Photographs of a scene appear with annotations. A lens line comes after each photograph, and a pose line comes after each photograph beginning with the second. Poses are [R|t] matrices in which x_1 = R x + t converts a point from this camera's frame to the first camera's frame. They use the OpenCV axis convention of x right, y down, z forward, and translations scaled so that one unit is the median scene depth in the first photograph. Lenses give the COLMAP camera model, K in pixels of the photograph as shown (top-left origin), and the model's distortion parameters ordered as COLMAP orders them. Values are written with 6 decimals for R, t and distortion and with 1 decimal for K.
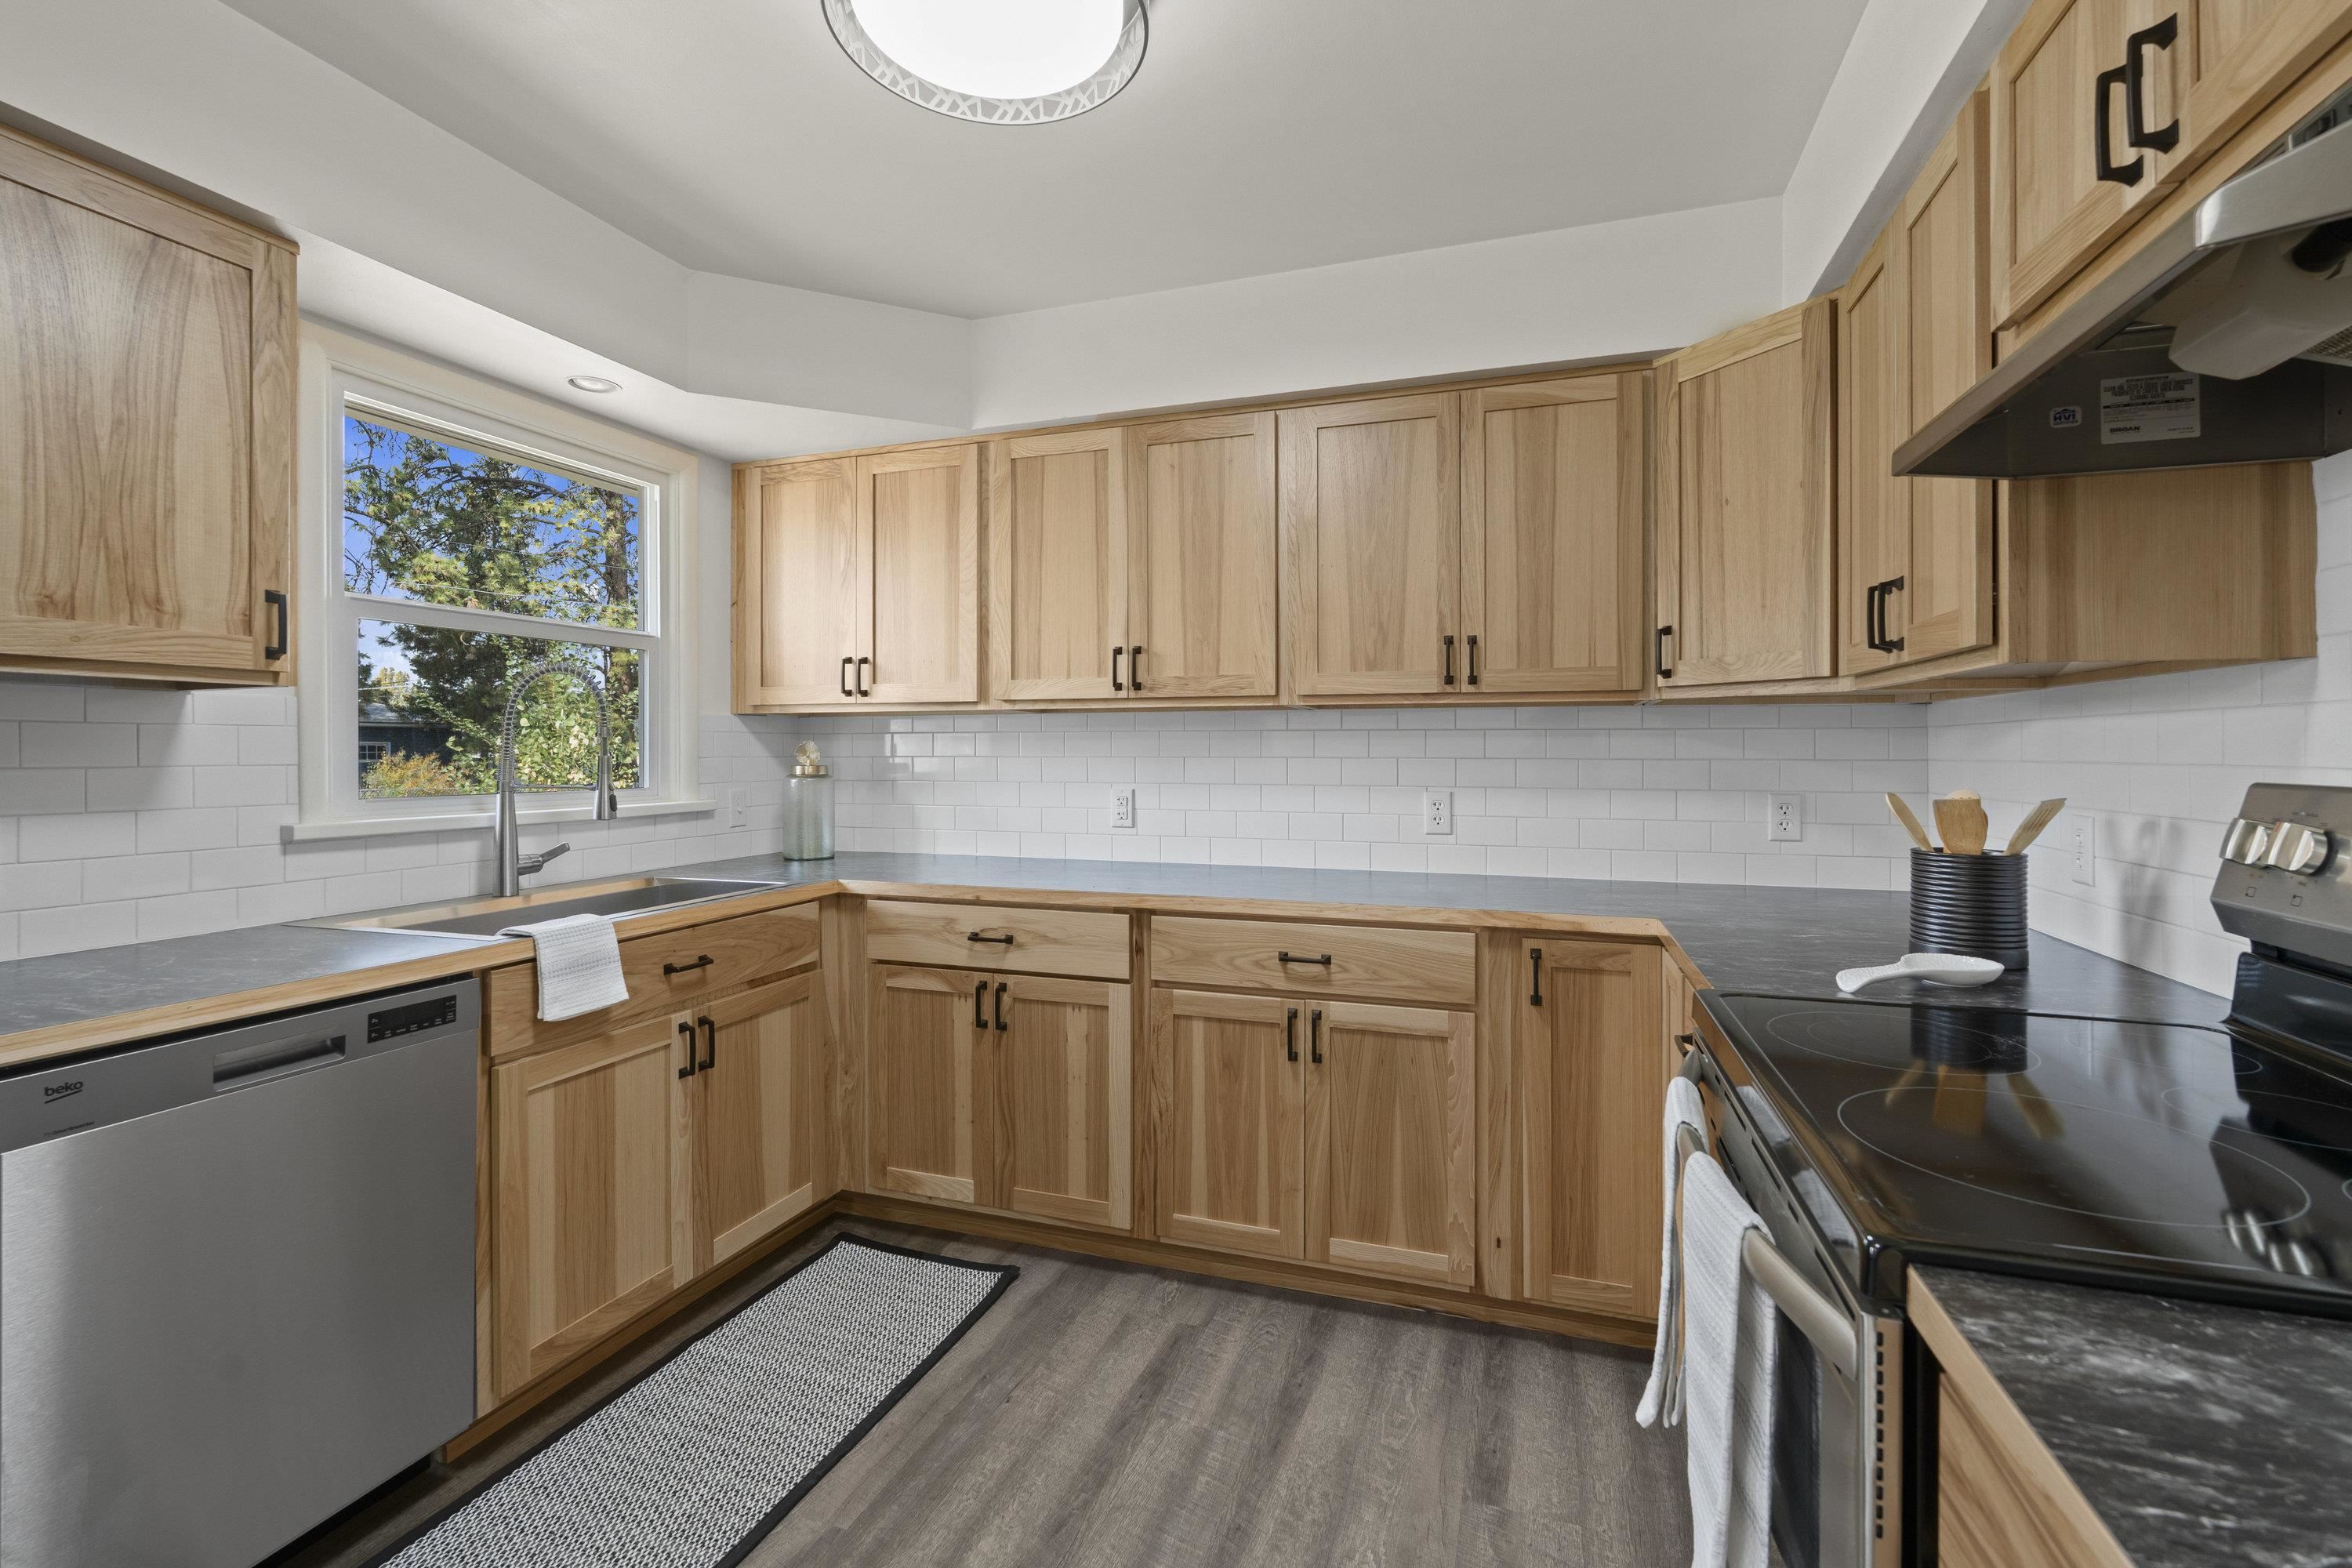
lens RADIAL K [[1028.1, 0, 1173.1], [0, 1028.1, 765.3], [0, 0, 1]] dist [-0.004033, 0.000554]
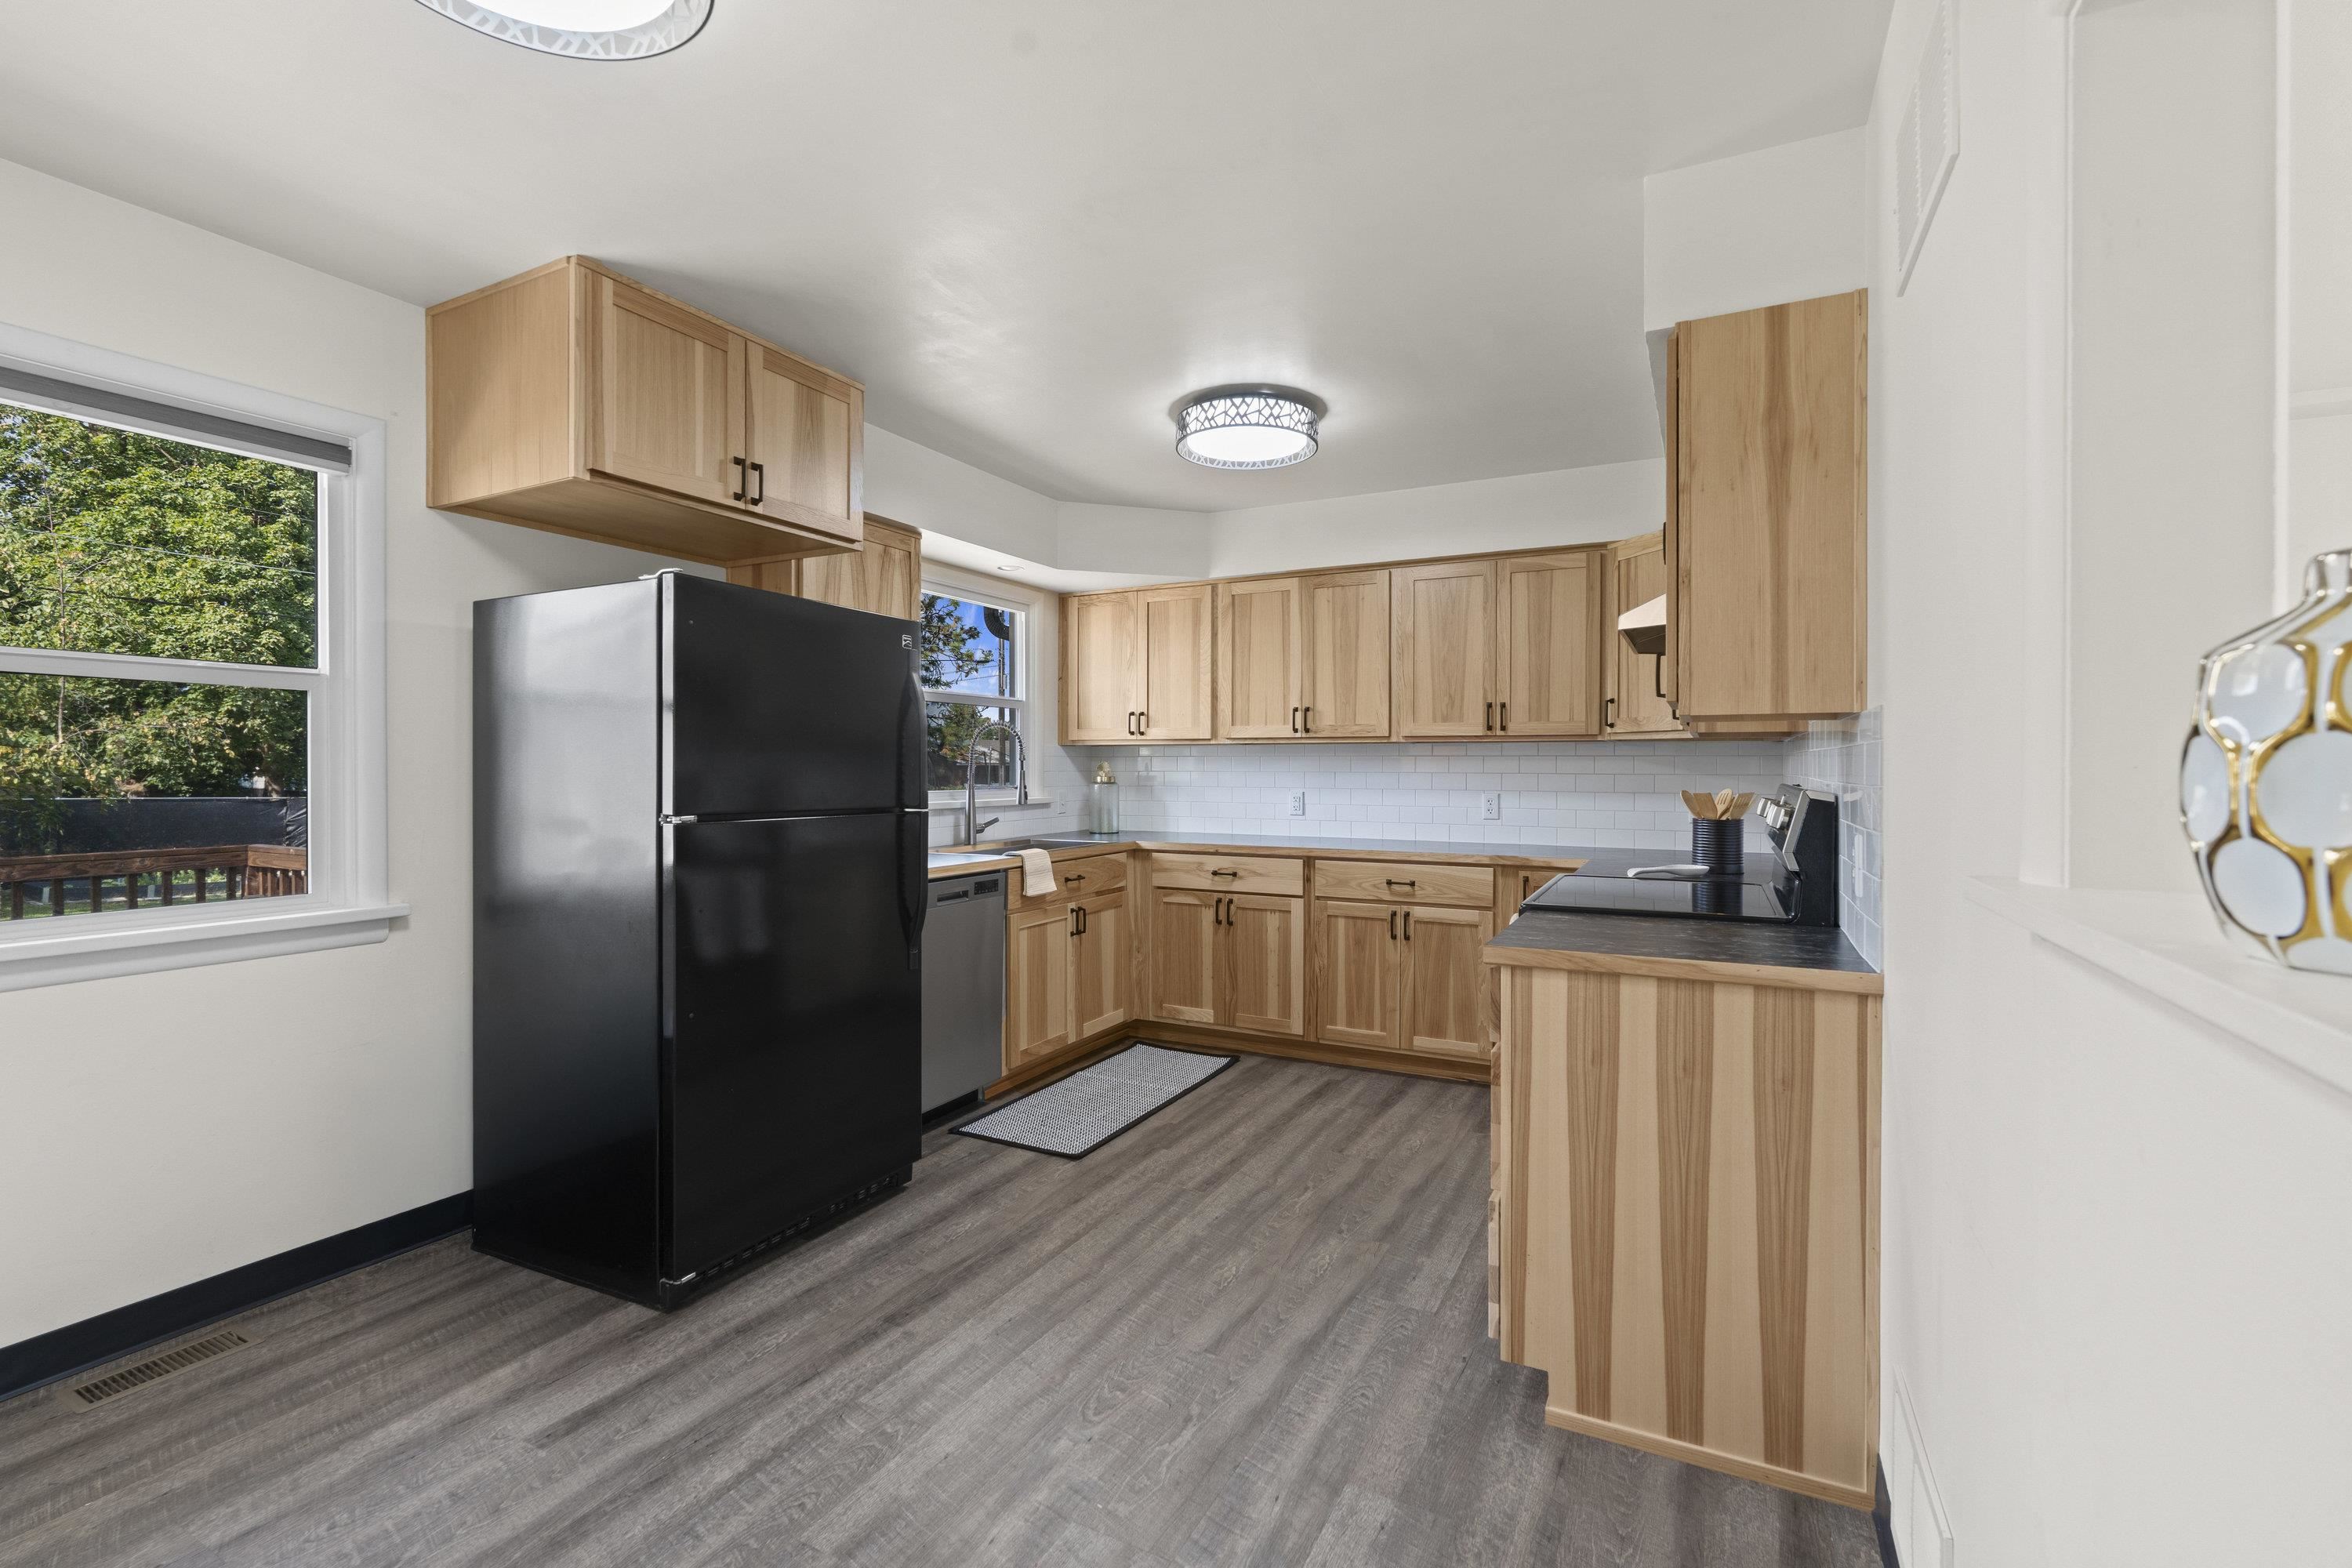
lens RADIAL K [[1034.4, 0, 1176.0], [0, 1034.4, 784.0], [0, 0, 1]] dist [-0.002225, 0.000158]
pose [[0.989107, 0.004447, -0.147128, 0.003196], [-0.003954, 0.999986, 0.003643, 0.007279], [0.147142, -0.003021, 0.989111, -0.802553]]
